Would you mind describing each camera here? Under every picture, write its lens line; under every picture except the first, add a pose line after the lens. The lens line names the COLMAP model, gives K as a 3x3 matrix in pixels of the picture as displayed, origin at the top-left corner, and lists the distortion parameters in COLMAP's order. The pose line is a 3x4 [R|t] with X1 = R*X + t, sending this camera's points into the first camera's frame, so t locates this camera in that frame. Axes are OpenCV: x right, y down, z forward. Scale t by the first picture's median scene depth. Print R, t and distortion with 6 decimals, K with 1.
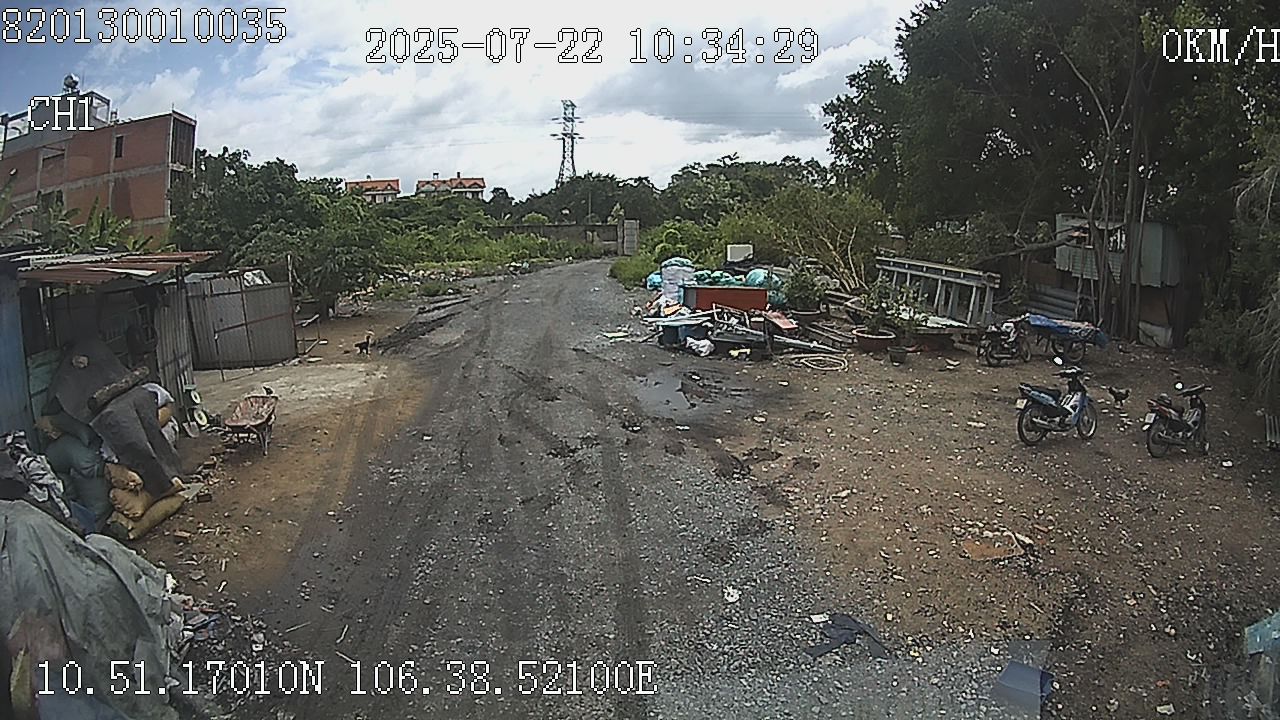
lens RADIAL K [[652.8, 0, 640.0], [0, 652.8, 360.0], [0, 0, 1]] dist [-0.317941, 0.092936]
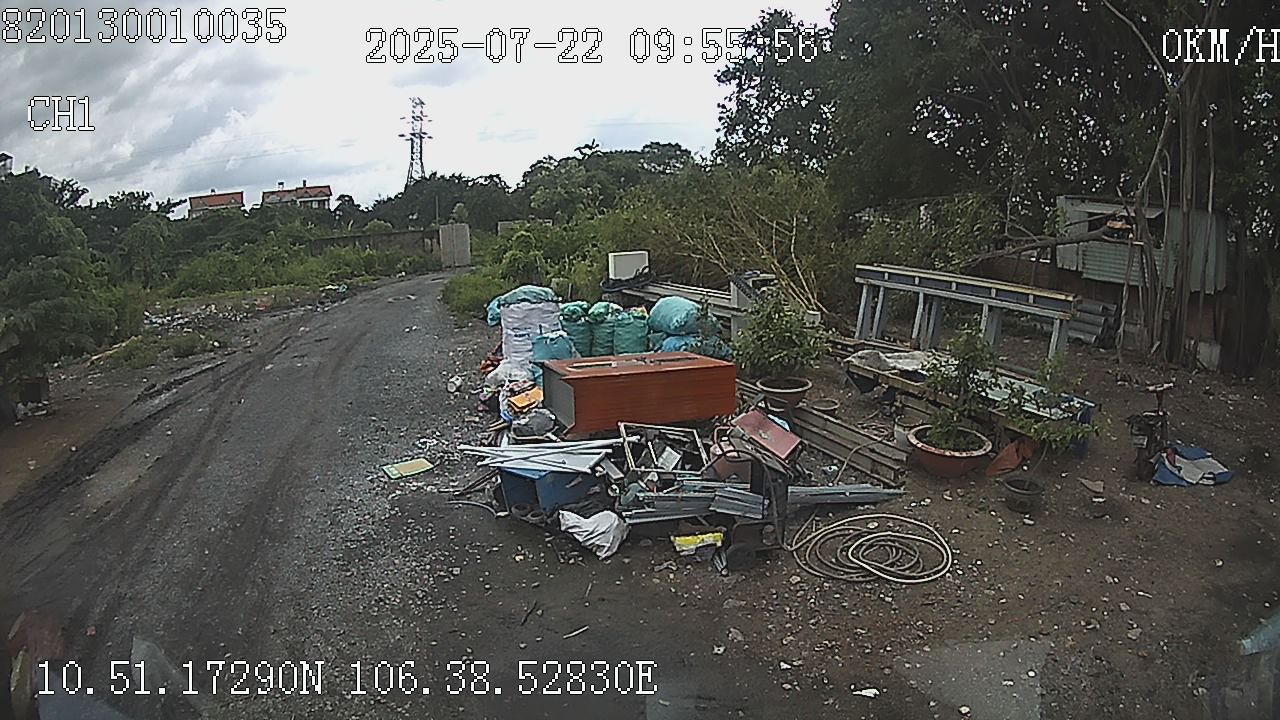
lens RADIAL K [[652.8, 0, 640.0], [0, 652.8, 360.0], [0, 0, 1]] dist [-0.317941, 0.092936]
pose [[0.976247, -0.061168, 0.207848, 0.022484], [0.060744, 0.998118, 0.008426, -0.063874], [-0.207973, 0.004400, 0.978125, 0.304078]]
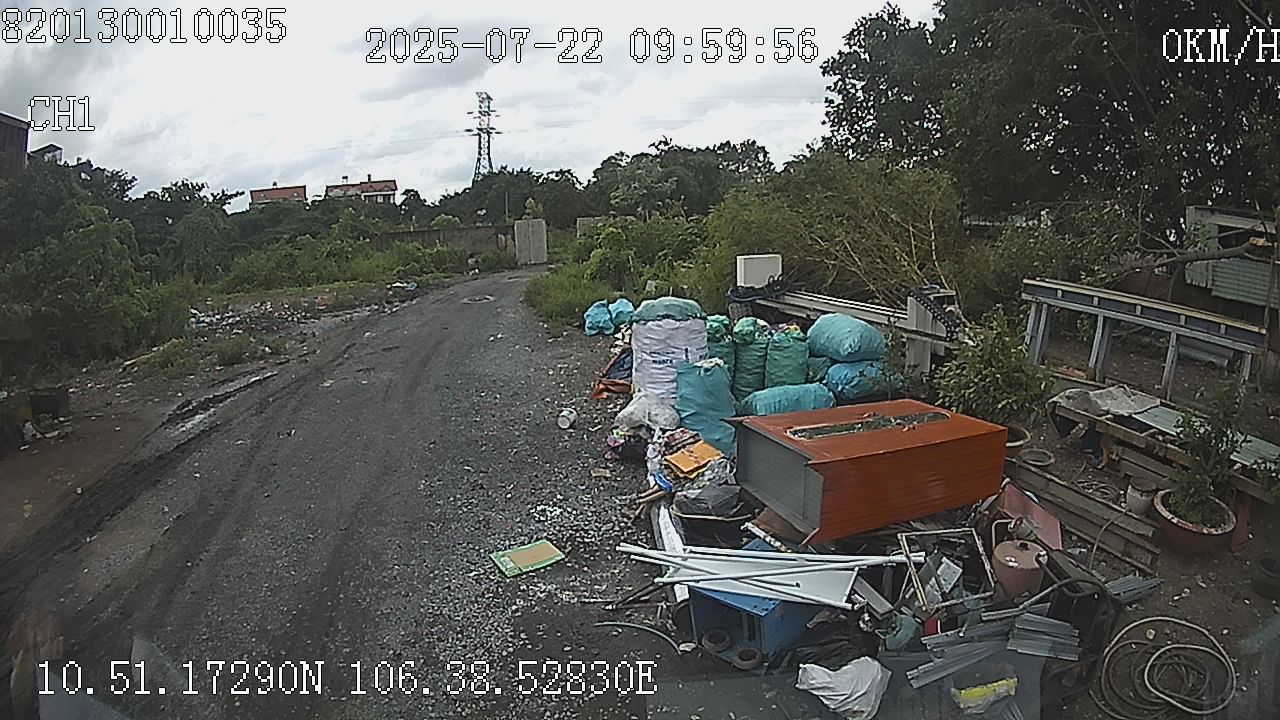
lens RADIAL K [[652.8, 0, 640.0], [0, 652.8, 360.0], [0, 0, 1]] dist [-0.317941, 0.092936]
pose [[0.992851, -0.042266, 0.111624, -0.006659], [0.041925, 0.999106, 0.005398, -0.080990], [-0.111753, -0.000680, 0.993736, 0.389448]]
